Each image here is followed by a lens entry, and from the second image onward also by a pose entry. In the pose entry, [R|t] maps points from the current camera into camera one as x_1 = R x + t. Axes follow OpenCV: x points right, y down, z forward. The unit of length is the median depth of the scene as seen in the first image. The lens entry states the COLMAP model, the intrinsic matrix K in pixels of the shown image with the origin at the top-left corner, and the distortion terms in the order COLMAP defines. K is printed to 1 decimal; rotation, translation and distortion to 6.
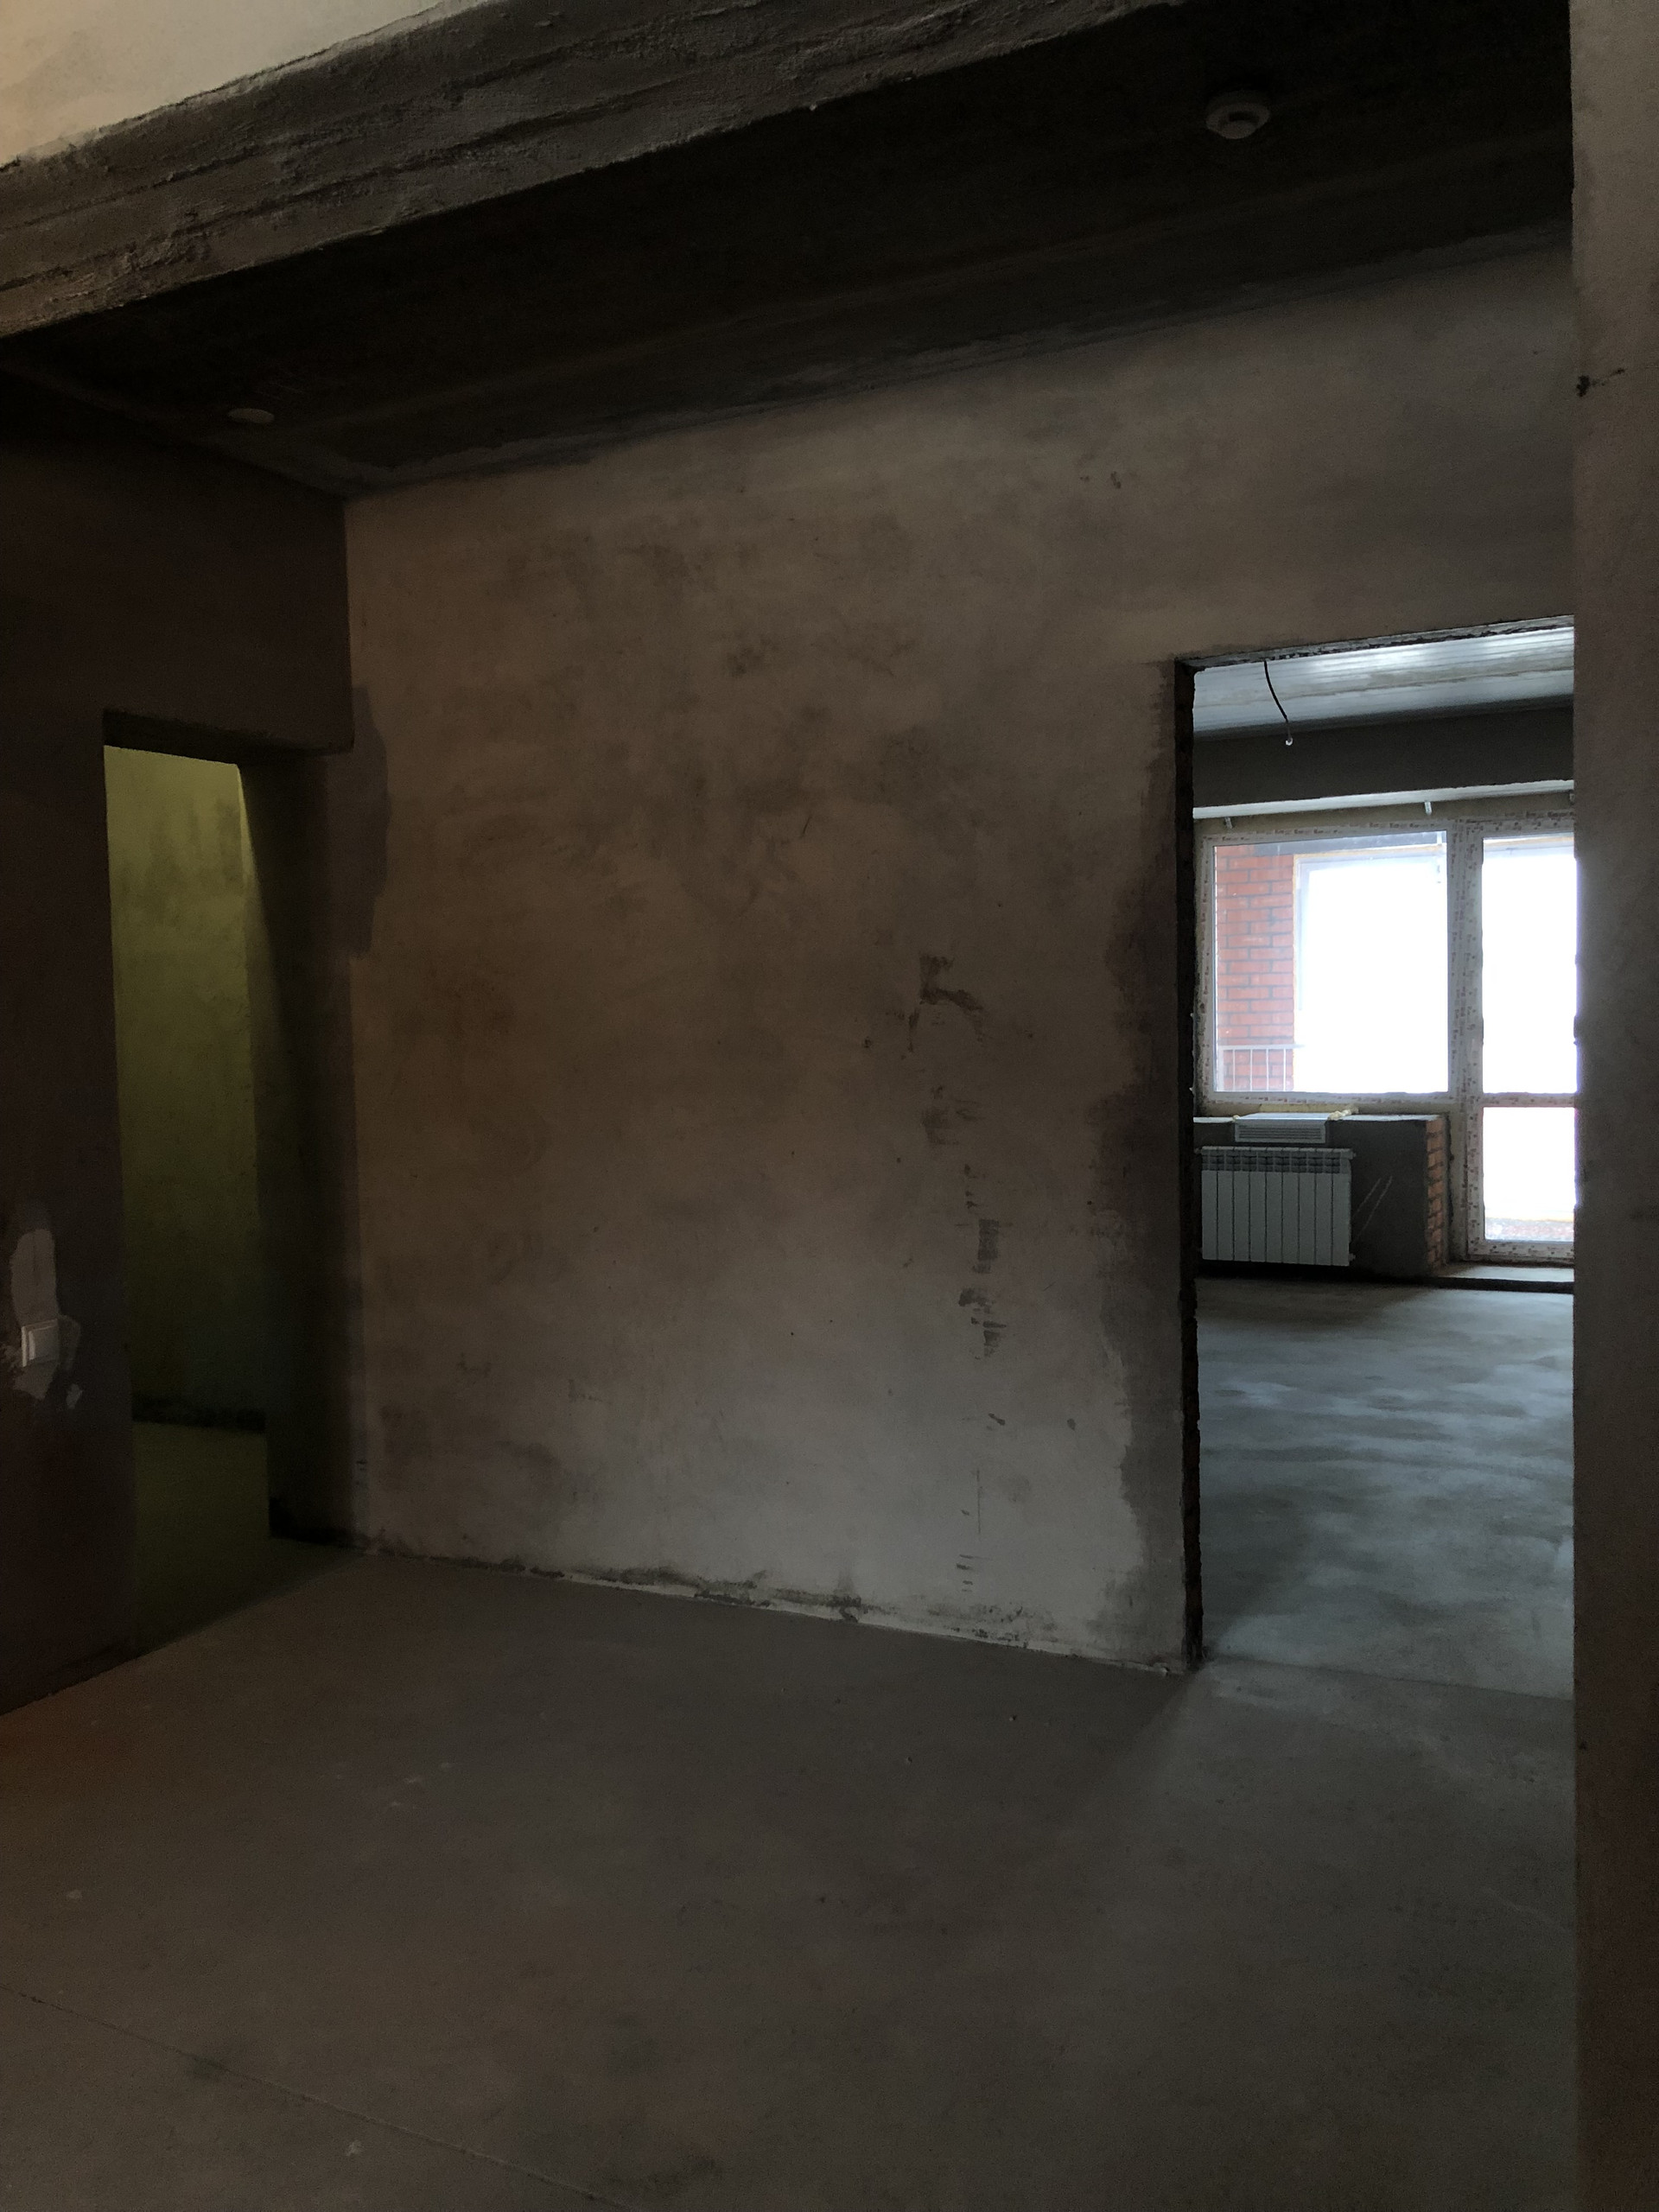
lens RADIAL K [[1802.7, 0, 798.0], [0, 1802.7, 1115.8], [0, 0, 1]] dist [0.050537, -0.053505]
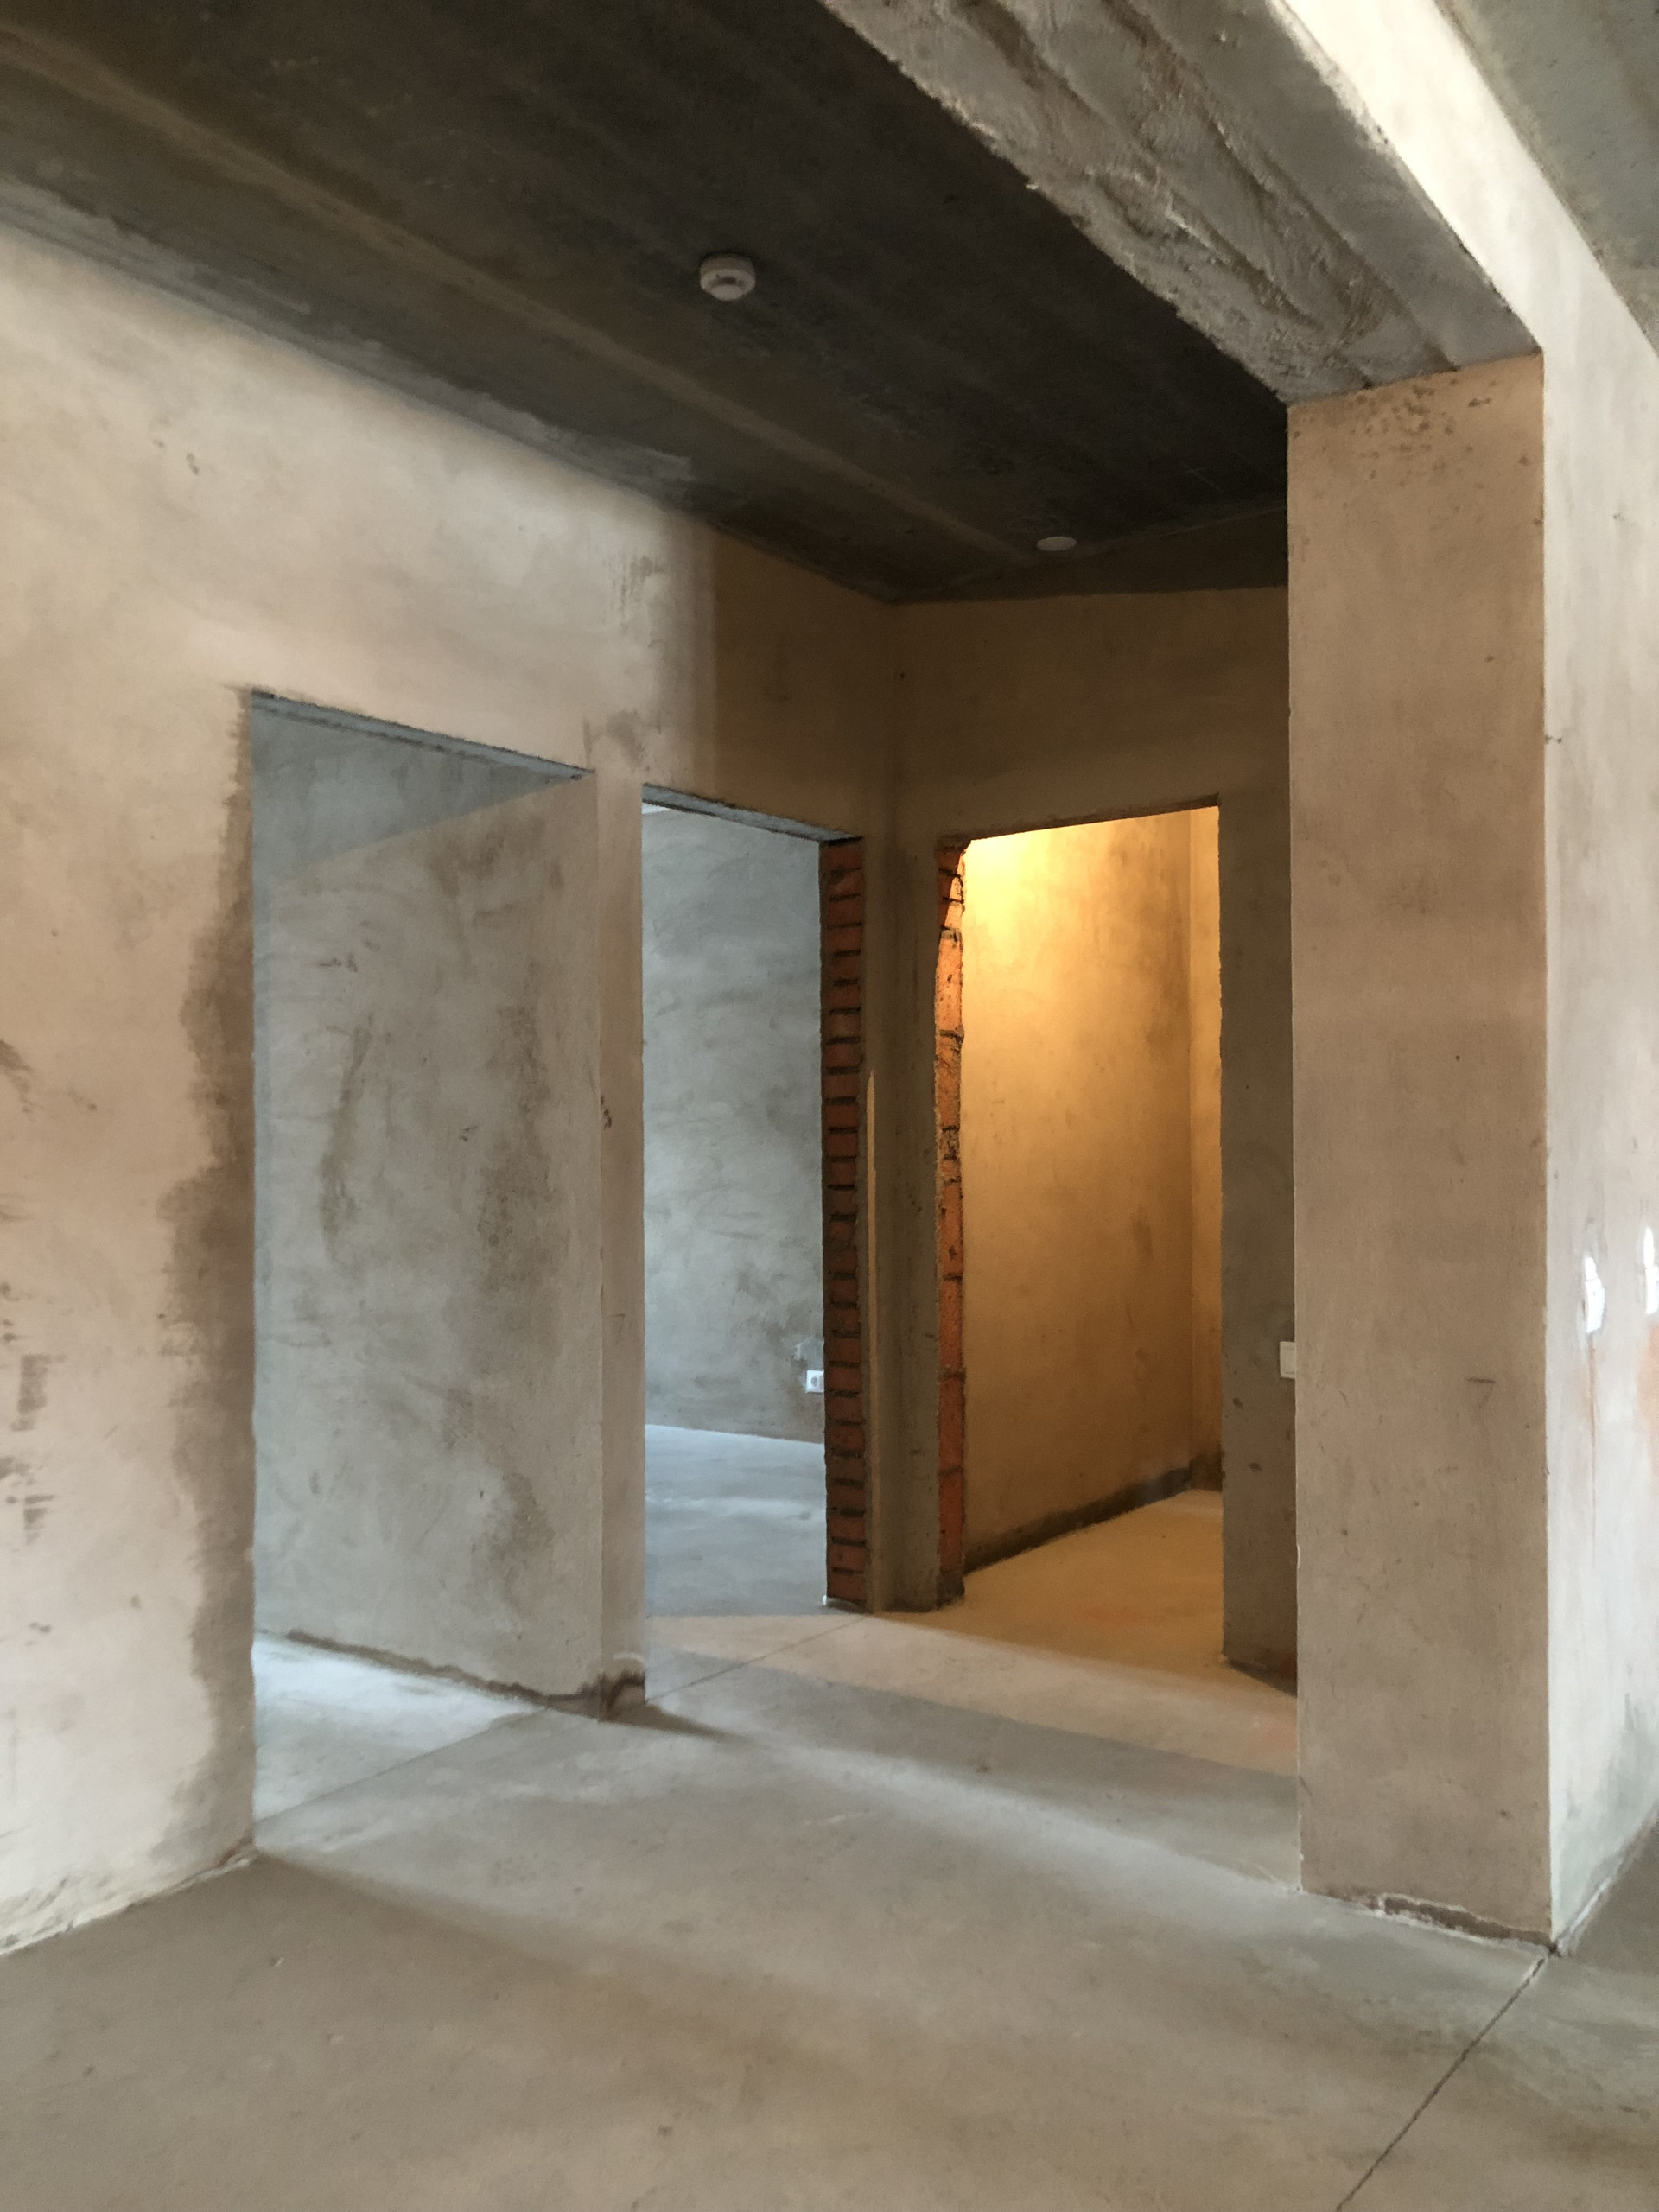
lens RADIAL K [[1802.7, 0, 820.0], [0, 1802.7, 1124.0], [0, 0, 1]] dist [0.050537, -0.053505]
pose [[0.145182, 0.031112, 0.988916, -0.582416], [0.058014, 0.997518, -0.039899, 0.011632], [-0.987703, 0.063164, 0.143017, 0.567583]]
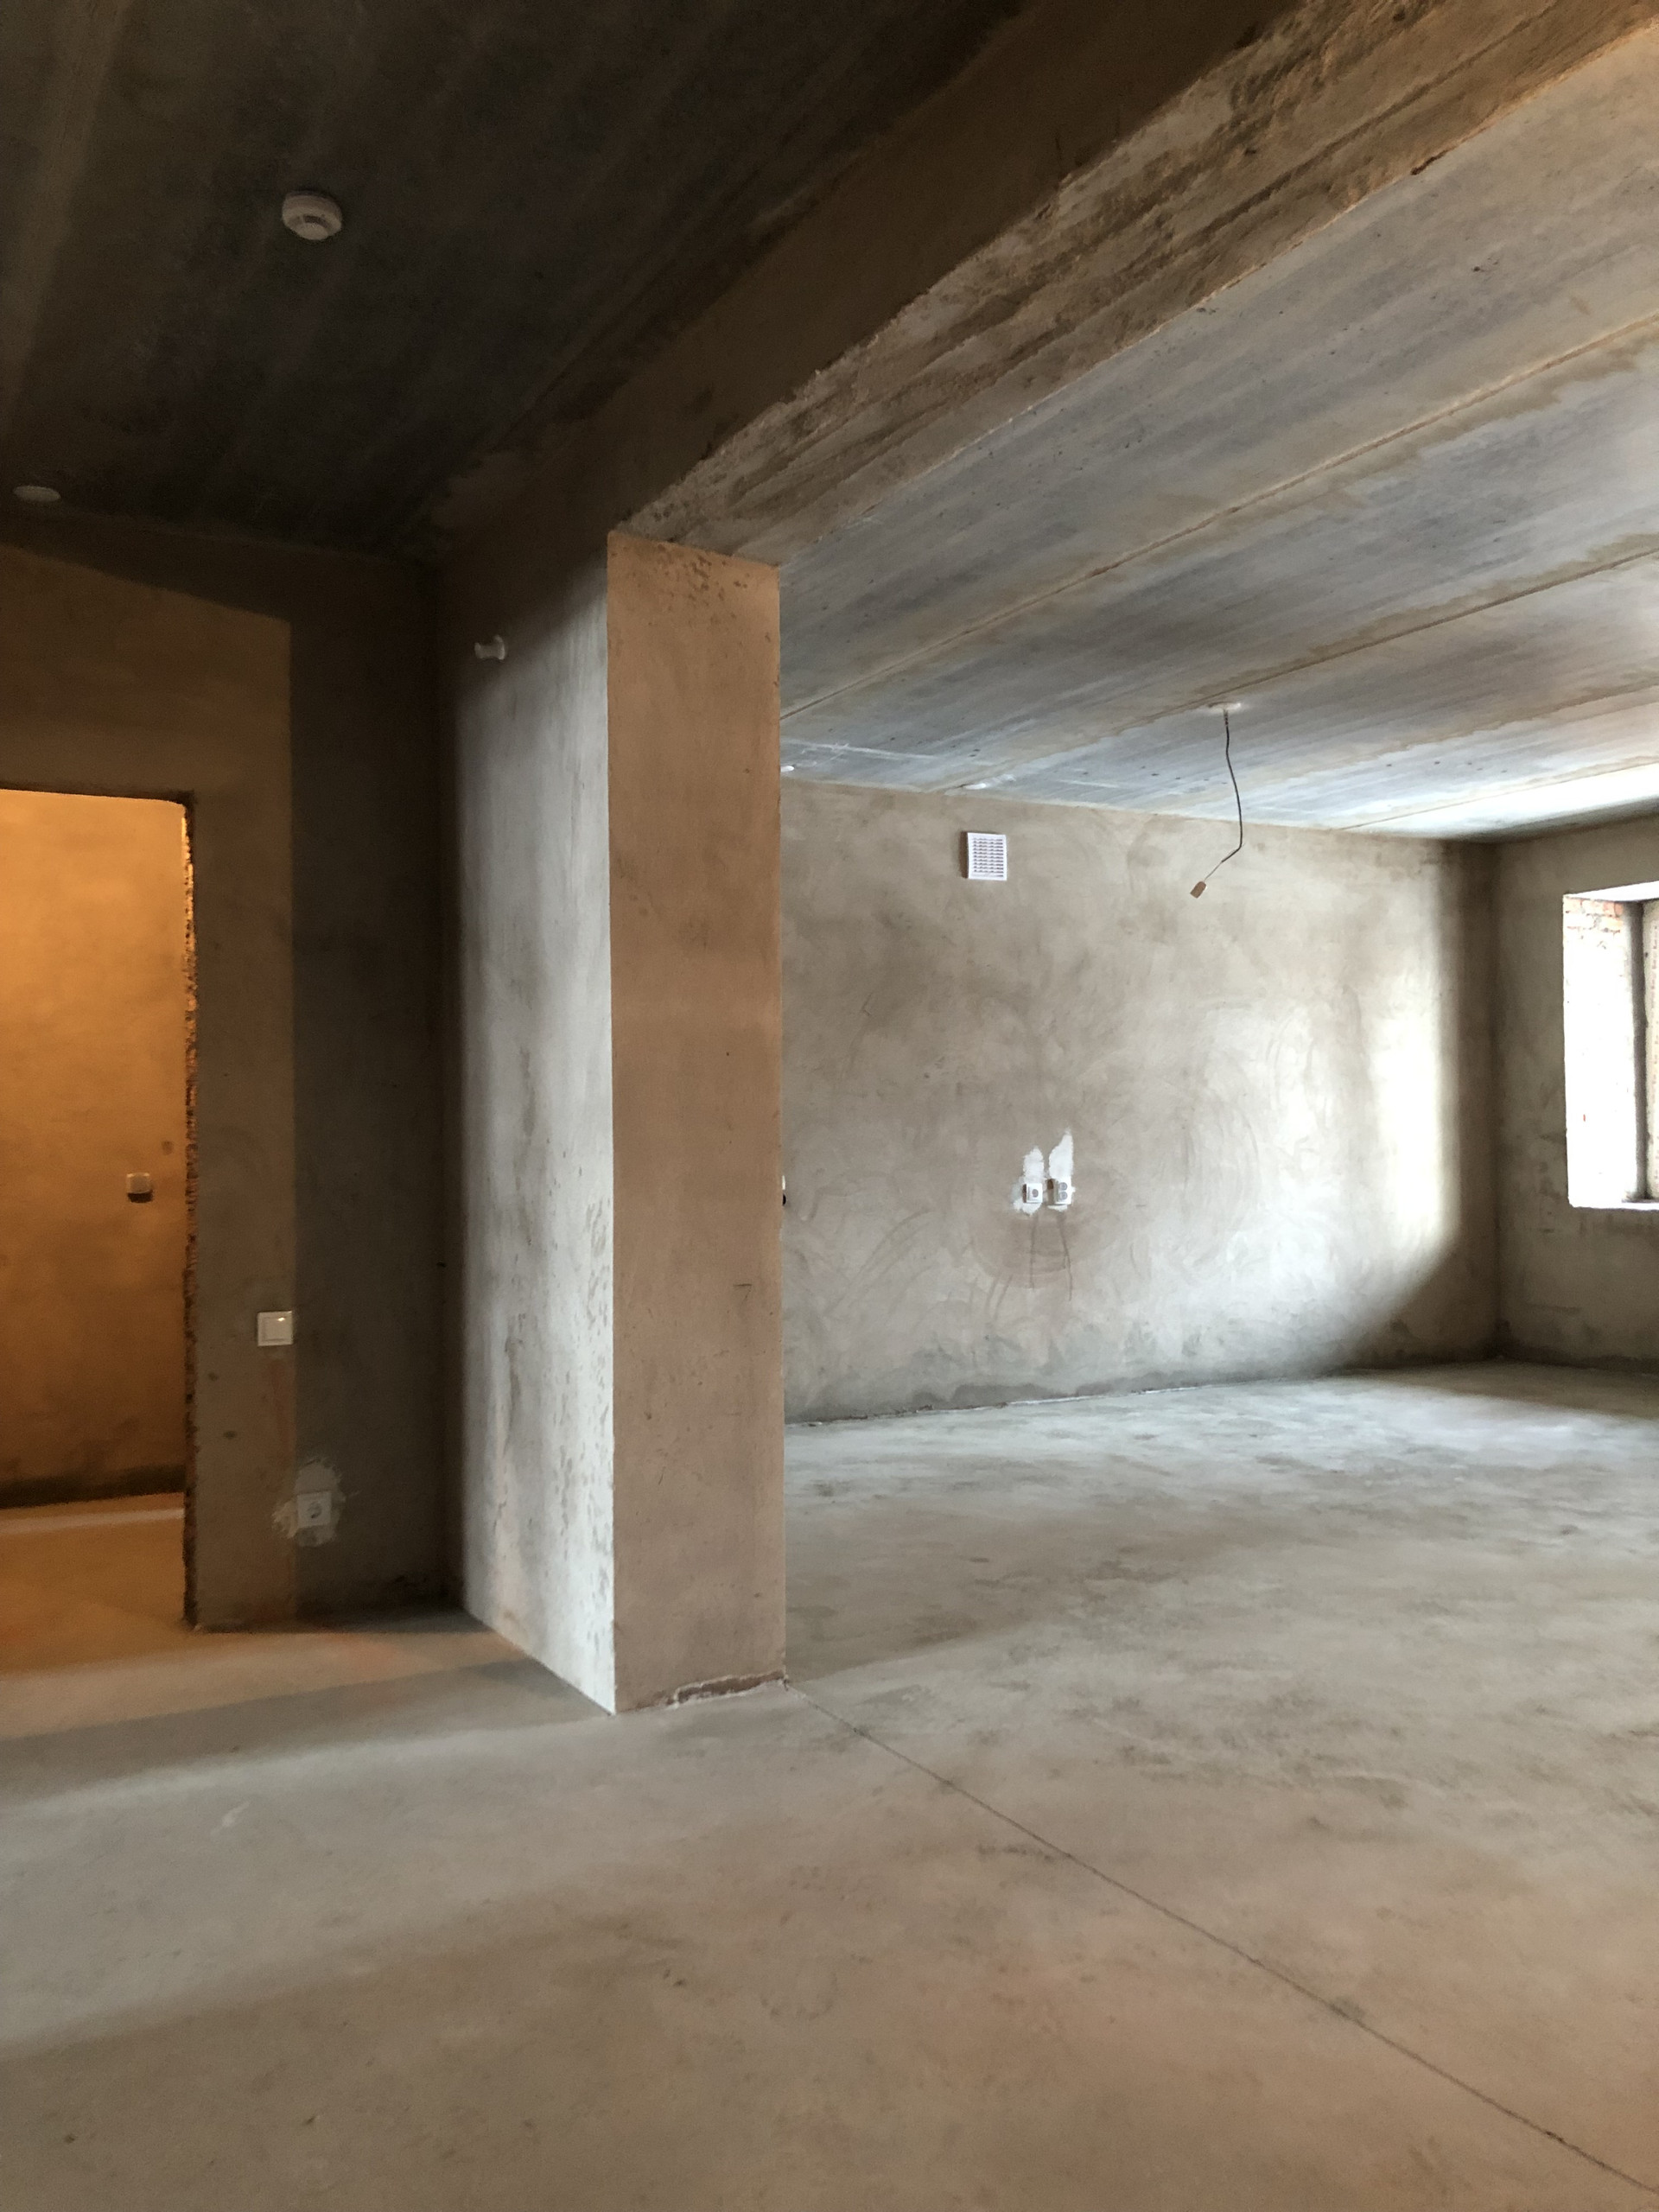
lens RADIAL K [[1802.7, 0, 789.3], [0, 1802.7, 1108.5], [0, 0, 1]] dist [0.050537, -0.053505]
pose [[-0.831497, 0.049904, 0.553284, -0.401138], [0.065593, 0.997810, 0.008576, -0.004483], [-0.551644, 0.043422, -0.832949, 1.234041]]
